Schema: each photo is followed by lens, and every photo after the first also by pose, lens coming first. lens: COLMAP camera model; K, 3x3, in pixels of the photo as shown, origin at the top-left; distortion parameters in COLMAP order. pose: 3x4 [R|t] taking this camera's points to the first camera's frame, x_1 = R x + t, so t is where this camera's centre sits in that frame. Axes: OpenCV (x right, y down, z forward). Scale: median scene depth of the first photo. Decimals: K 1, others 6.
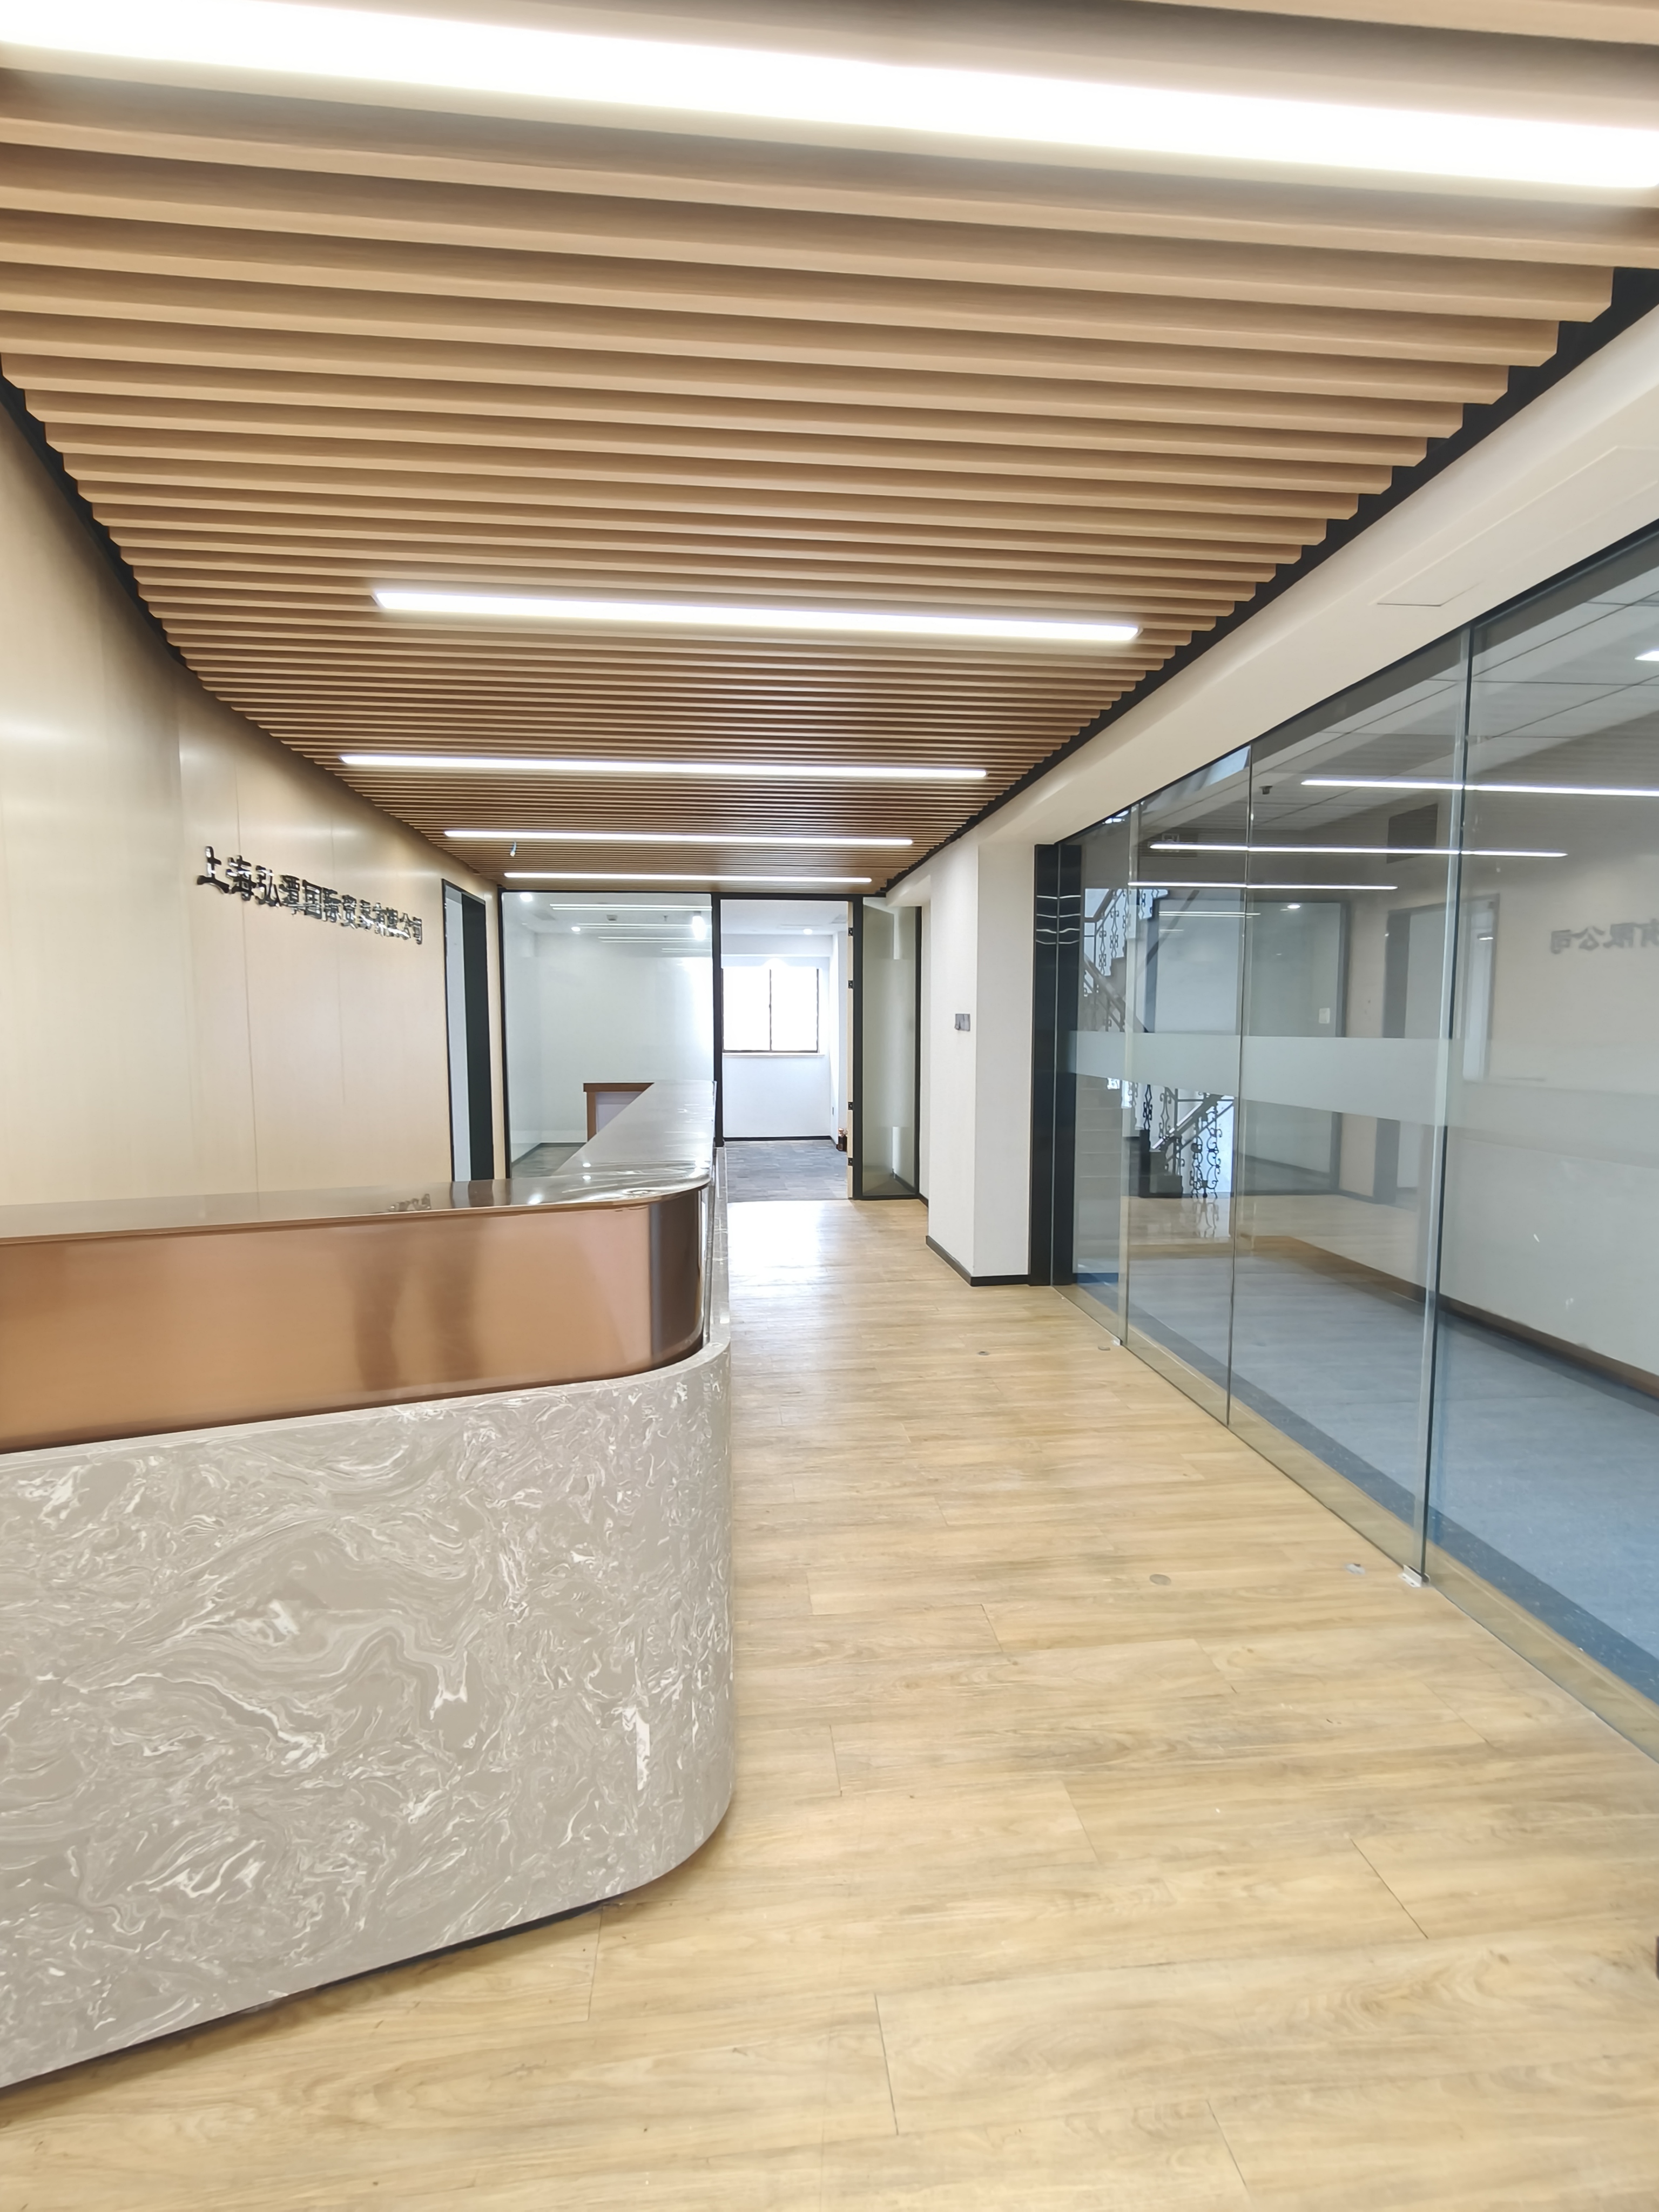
lens RADIAL K [[1008.4, 0, 820.4], [0, 1008.4, 1112.5], [0, 0, 1]] dist [0.002999, 0.000400]
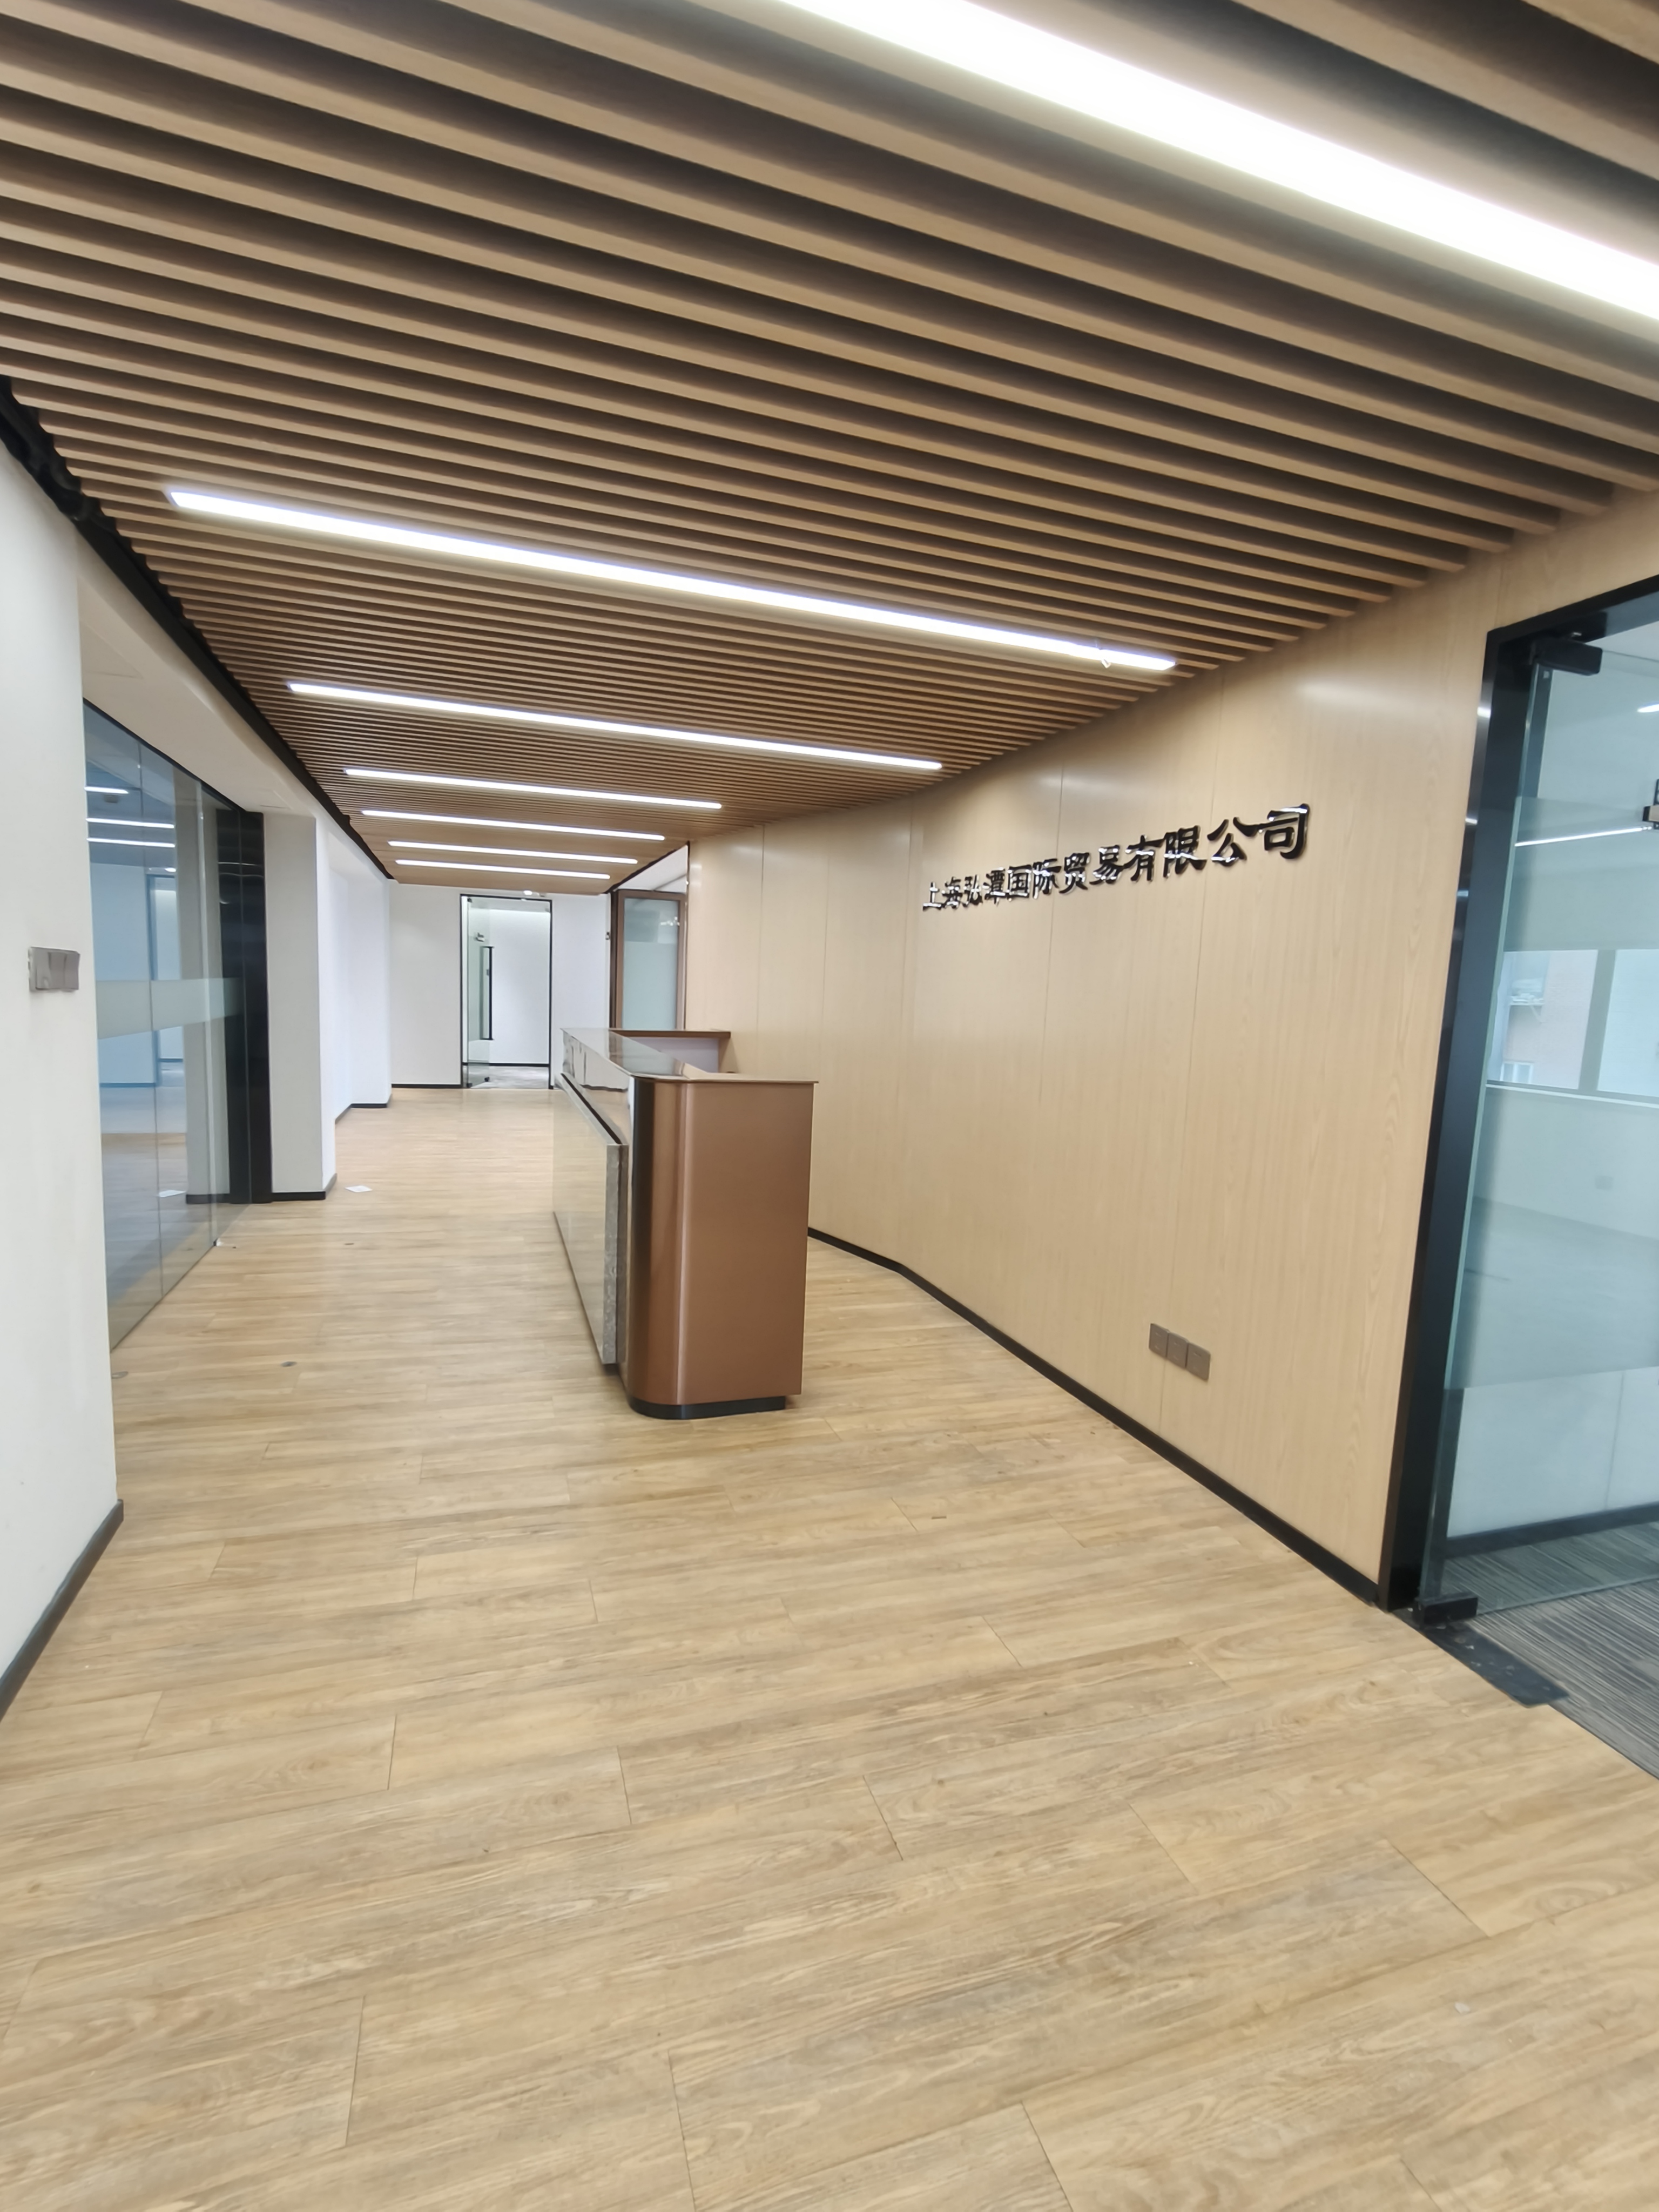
lens RADIAL K [[1008.4, 0, 820.4], [0, 1008.4, 1112.5], [0, 0, 1]] dist [0.002999, 0.000400]
pose [[-0.973626, -0.008083, -0.228007, -0.092592], [-0.056310, 0.976969, 0.205819, -0.197587], [0.221092, 0.213230, -0.951657, 2.143658]]
